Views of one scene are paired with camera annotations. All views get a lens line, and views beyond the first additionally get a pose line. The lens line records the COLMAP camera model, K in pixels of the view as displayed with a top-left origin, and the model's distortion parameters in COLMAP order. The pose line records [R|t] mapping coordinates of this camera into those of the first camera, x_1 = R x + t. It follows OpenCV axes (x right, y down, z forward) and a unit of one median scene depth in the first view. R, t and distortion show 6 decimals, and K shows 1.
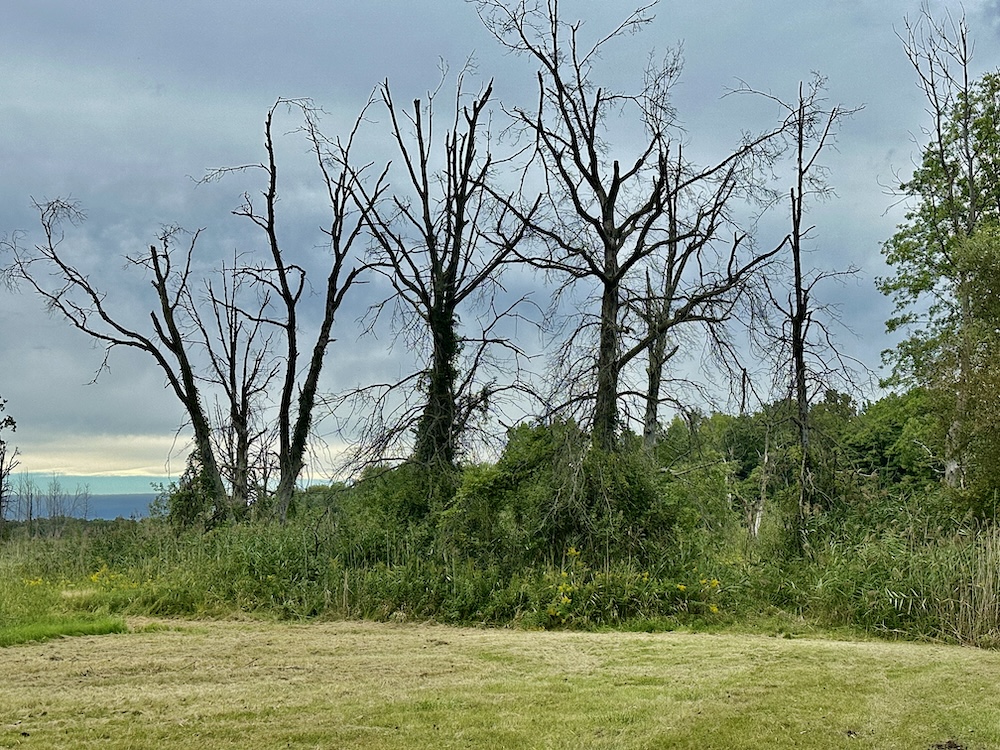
lens RADIAL K [[1261.0, 0, 500.0], [0, 1261.0, 375.0], [0, 0, 1]] dist [0.003901, -0.010207]
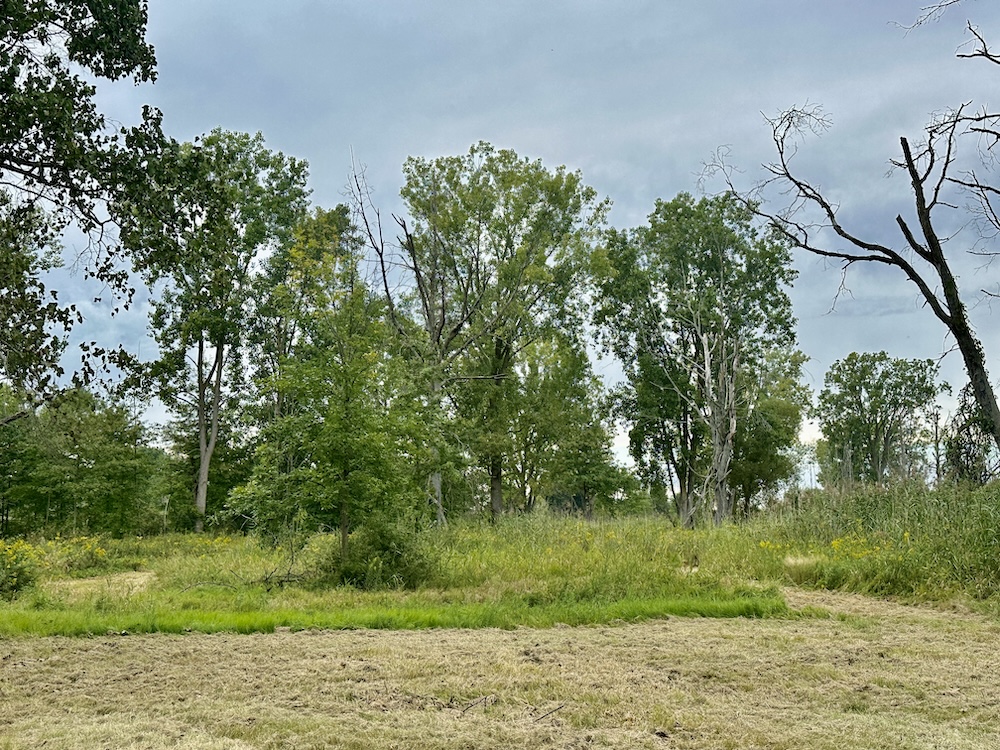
lens RADIAL K [[1160.7, 0, 500.0], [0, 1160.7, 375.0], [0, 0, 1]] dist [0.105522, -0.045717]
pose [[0.705495, -0.073183, -0.704927, 0.068429], [0.088355, 0.995977, -0.014973, 0.040417], [0.703186, -0.051721, 0.709122, 0.285096]]
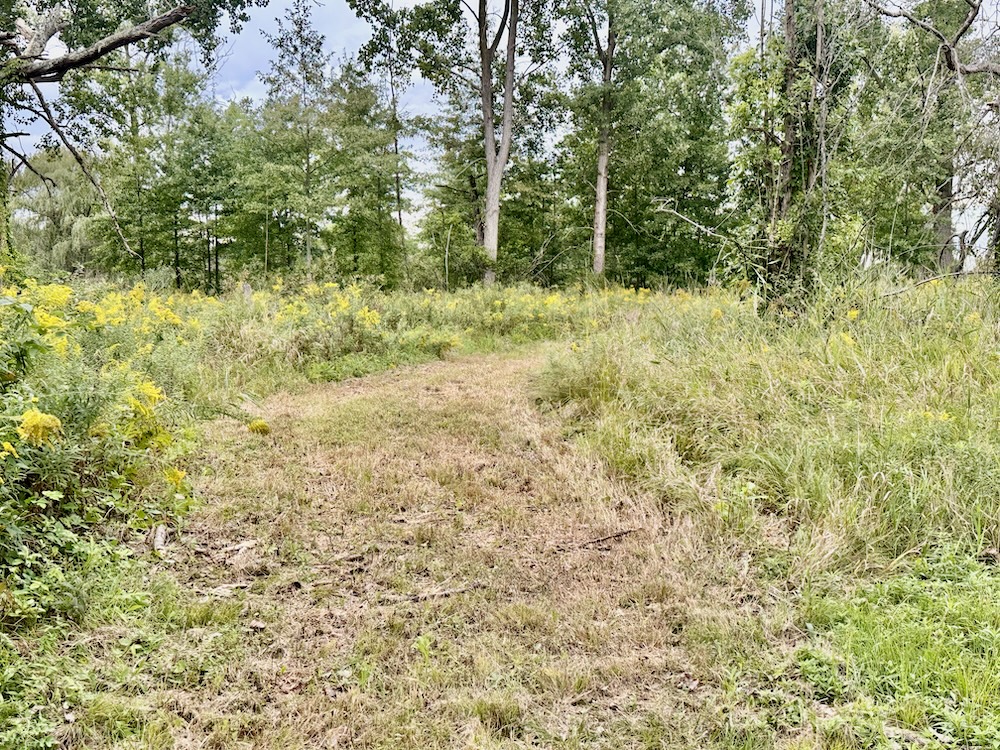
lens RADIAL K [[1160.7, 0, 500.0], [0, 1160.7, 375.0], [0, 0, 1]] dist [0.105522, -0.045717]
pose [[0.564187, 0.073842, -0.822338, -0.465483], [0.110678, 0.980239, 0.163954, 0.097188], [0.818195, -0.183516, 0.544866, 0.531406]]
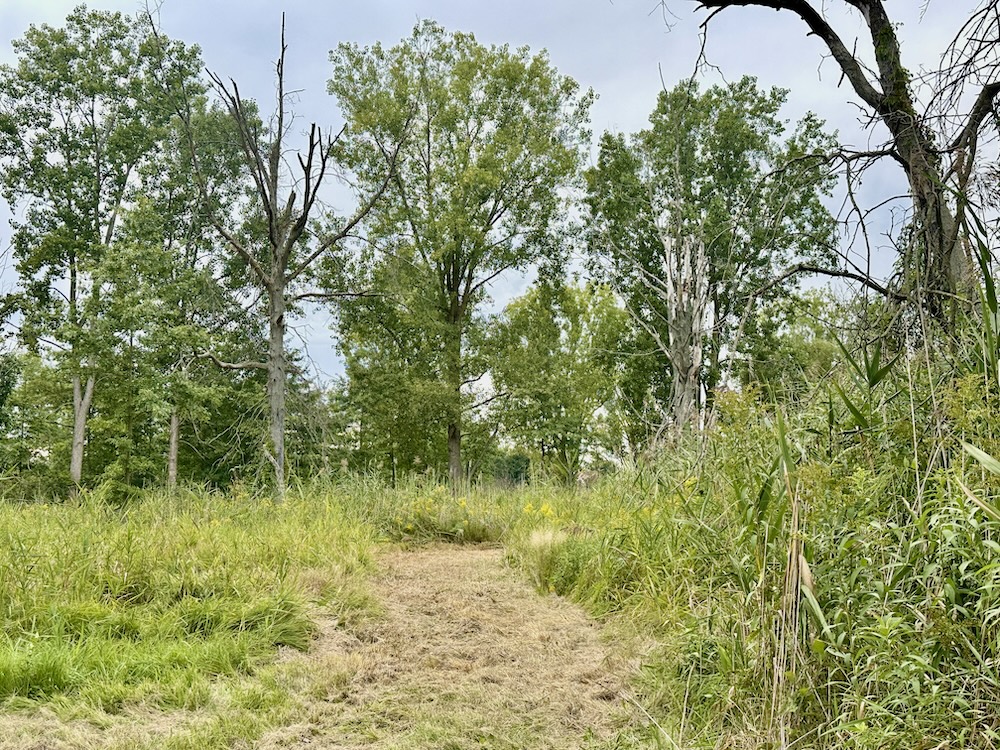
lens RADIAL K [[1160.7, 0, 500.0], [0, 1160.7, 375.0], [0, 0, 1]] dist [0.105522, -0.045717]
pose [[0.624832, -0.068506, -0.777748, -0.023892], [0.100372, 0.994925, -0.006998, 0.103362], [0.774281, -0.073692, 0.628537, 0.645806]]
